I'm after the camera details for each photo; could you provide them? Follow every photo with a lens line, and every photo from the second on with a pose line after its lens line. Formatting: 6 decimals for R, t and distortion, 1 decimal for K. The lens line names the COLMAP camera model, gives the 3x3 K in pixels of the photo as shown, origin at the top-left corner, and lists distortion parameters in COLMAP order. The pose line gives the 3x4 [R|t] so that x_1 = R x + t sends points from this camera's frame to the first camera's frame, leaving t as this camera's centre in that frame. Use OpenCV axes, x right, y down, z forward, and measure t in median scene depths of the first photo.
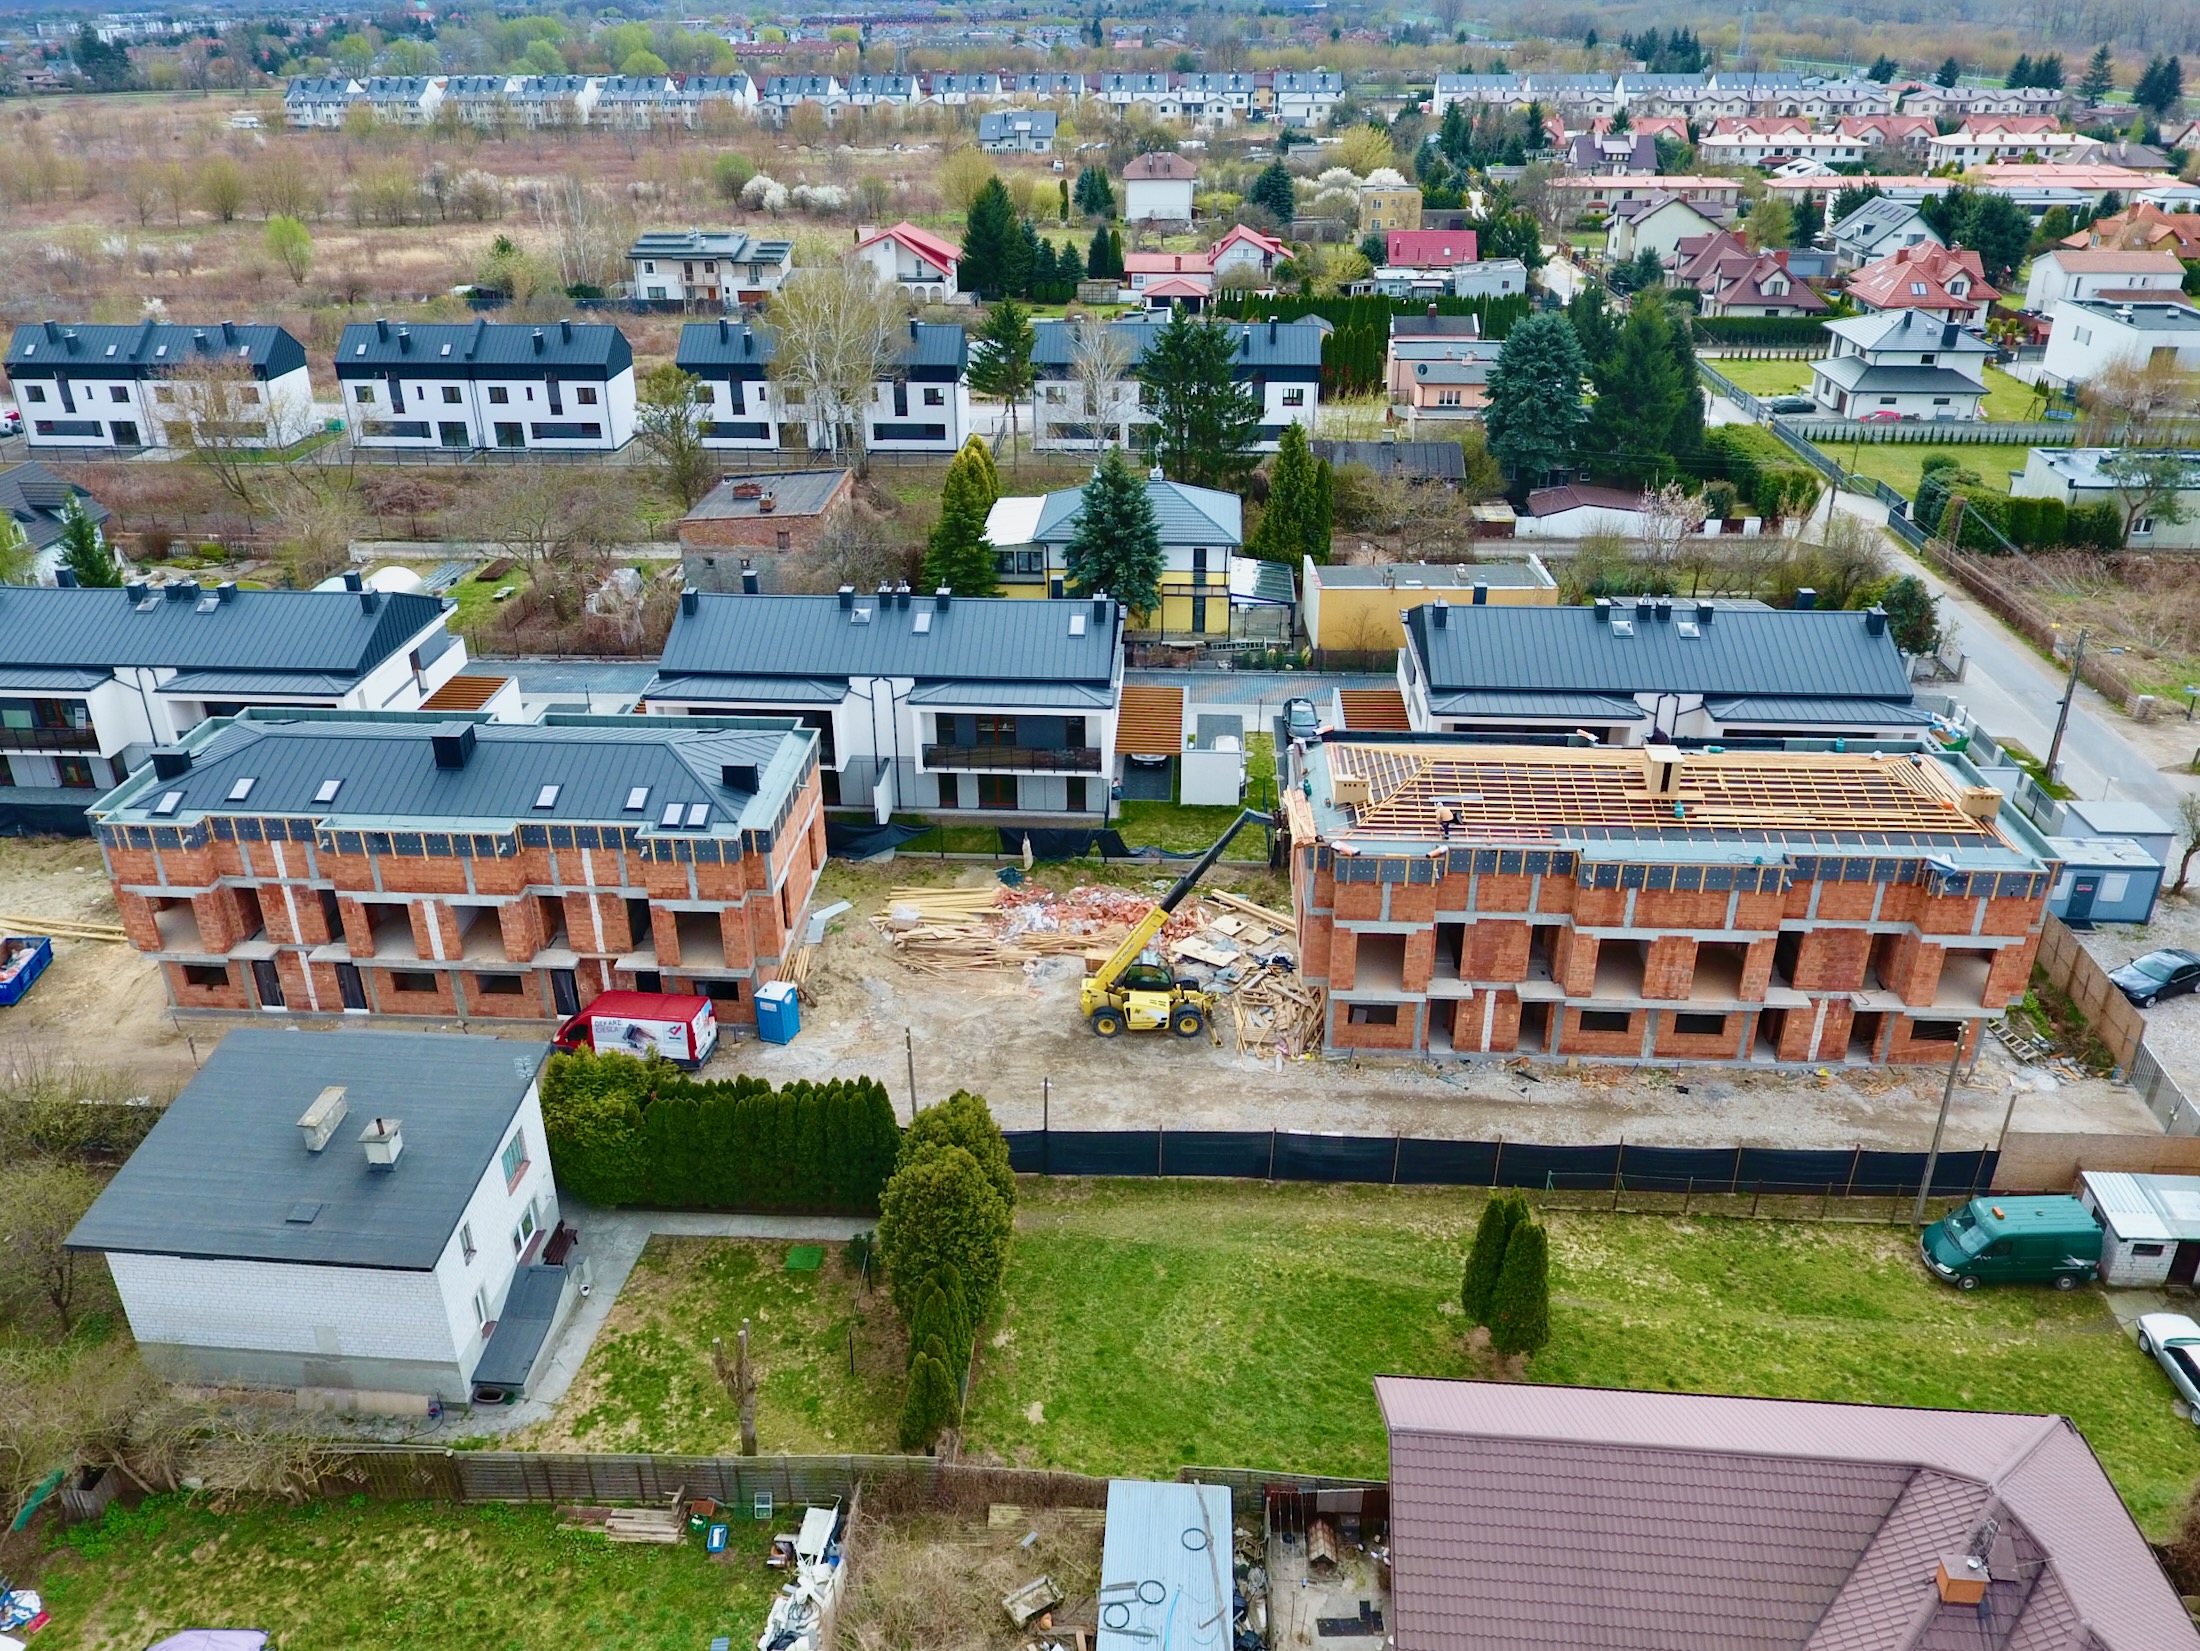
lens RADIAL K [[1500.7, 0, 1096.0], [0, 1500.7, 878.4], [0, 0, 1]] dist [-0.004054, -0.001855]
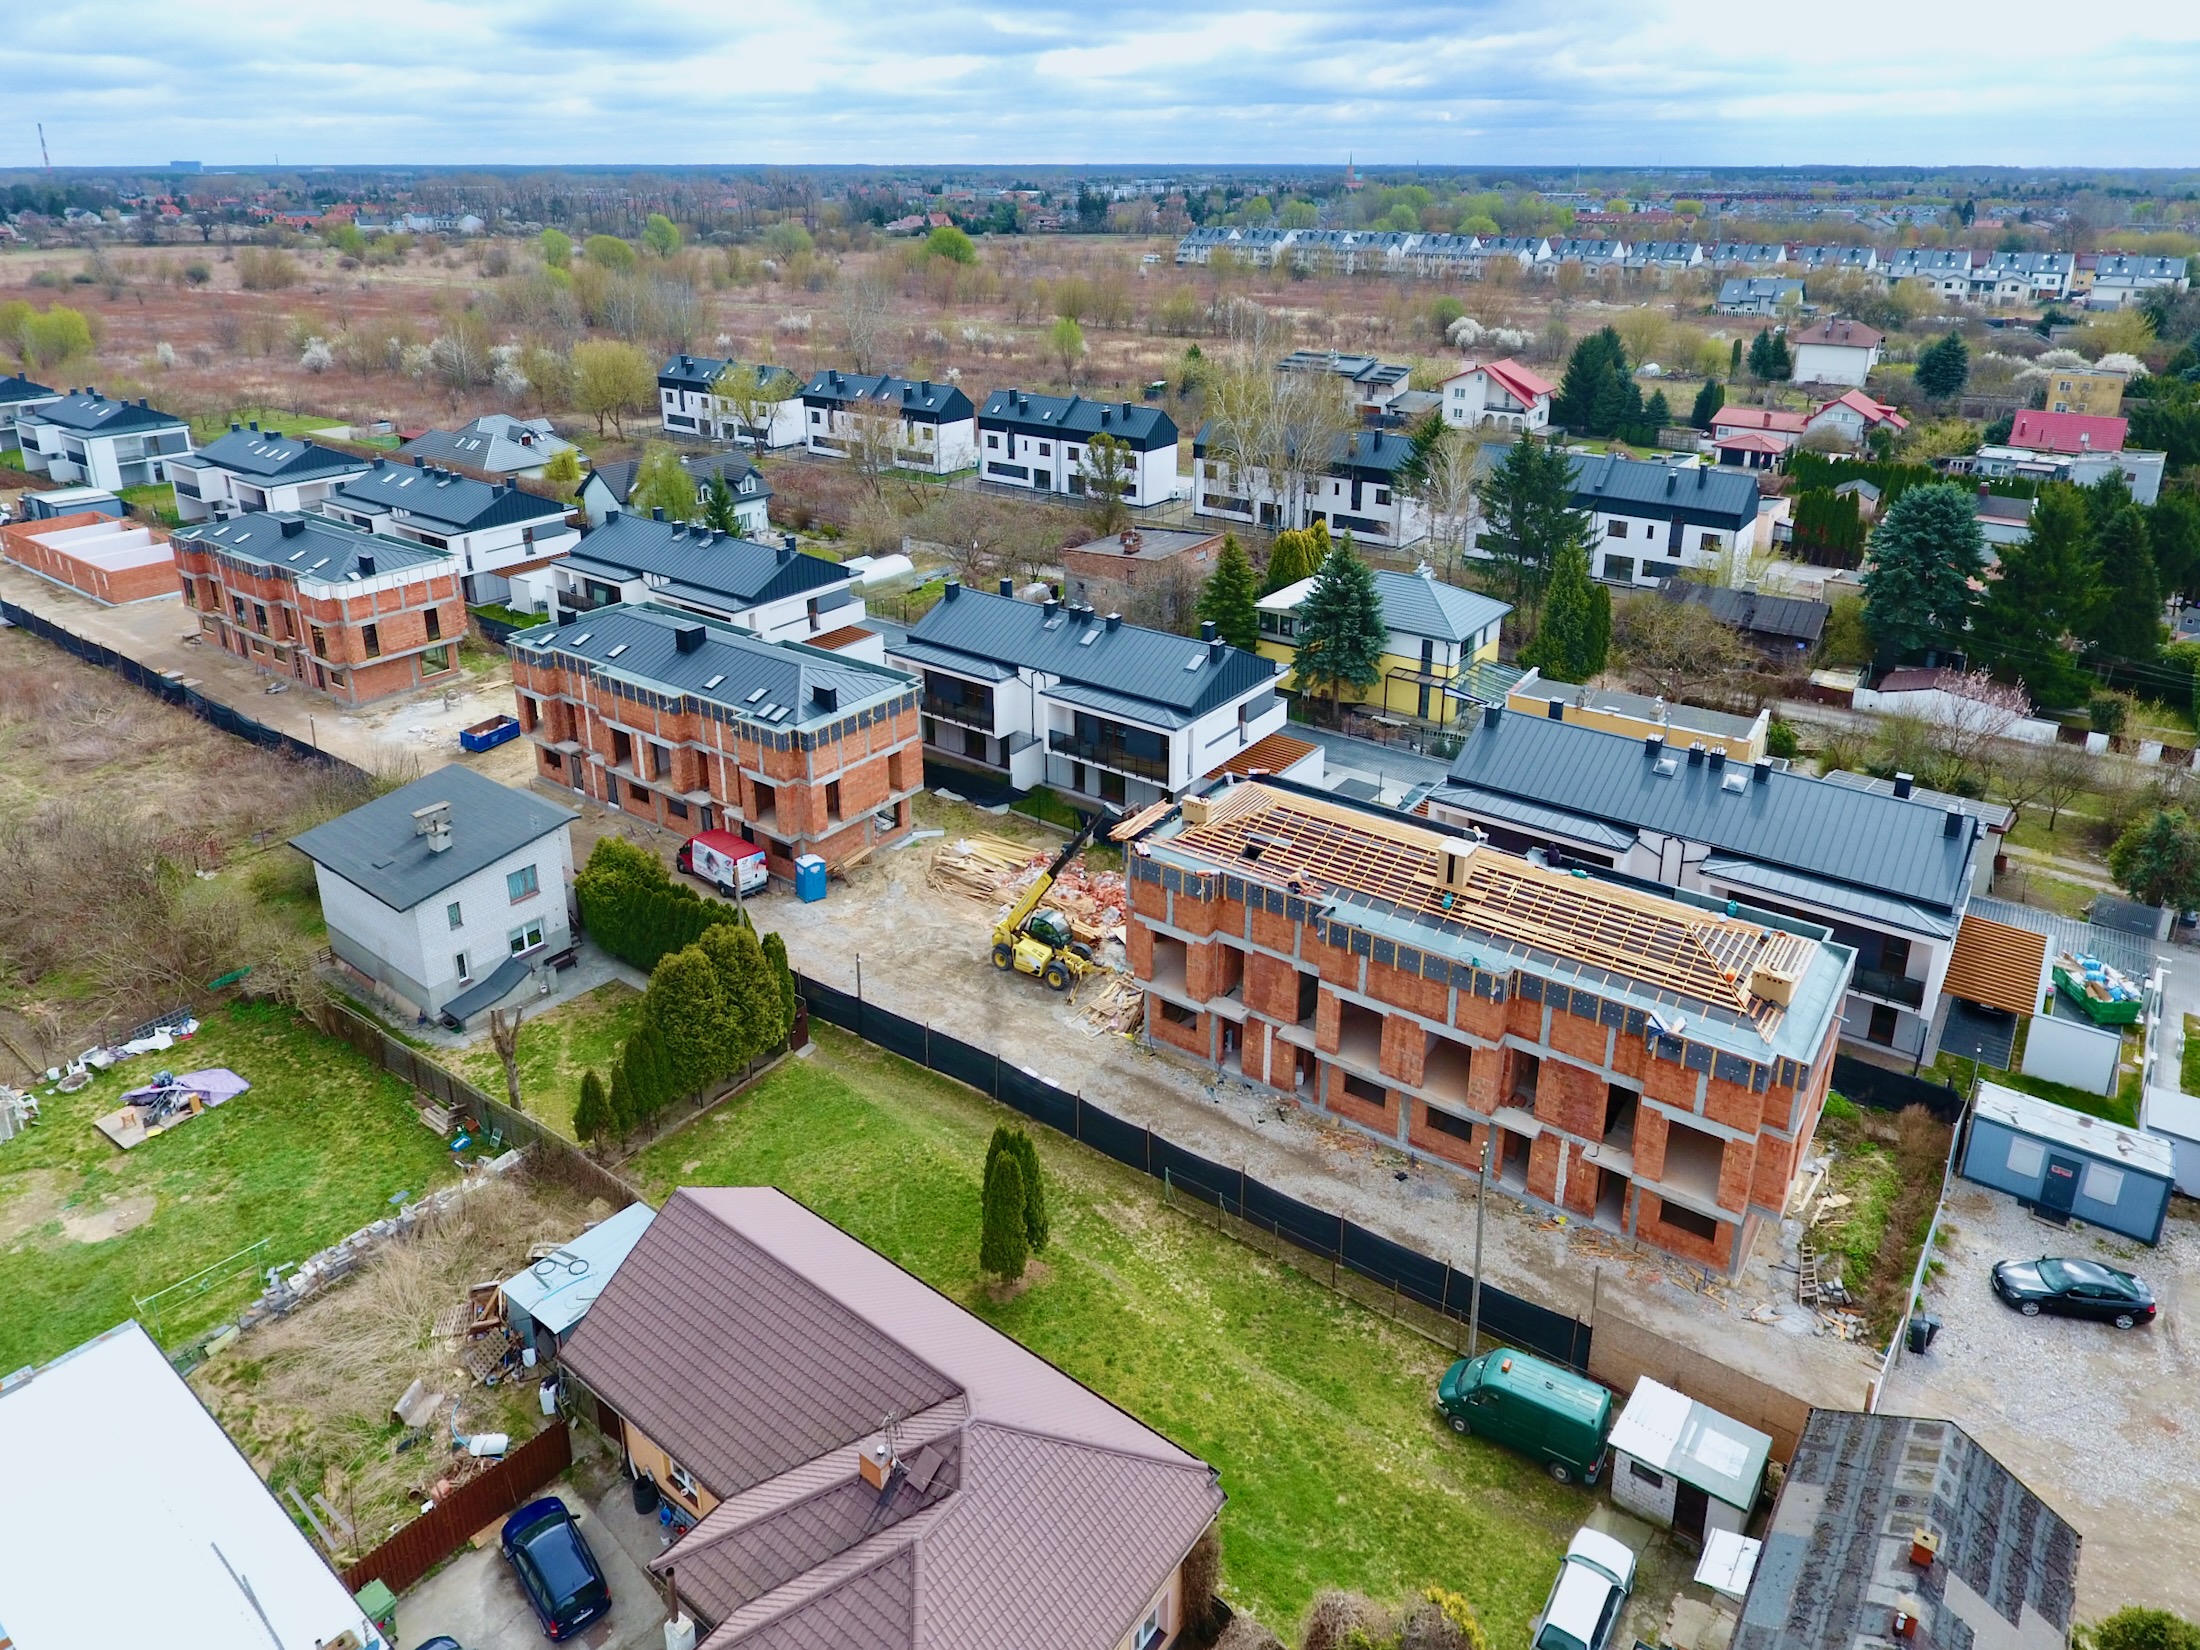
lens RADIAL K [[1360.0, 0, 1038.3], [0, 1360.0, 816.5], [0, 0, 1]] dist [-0.004581, 0.000608]
pose [[0.829424, 0.247888, -0.500607, 0.494991], [-0.291837, 0.956416, -0.009932, -0.008538], [0.476327, 0.154334, 0.865617, 0.048212]]
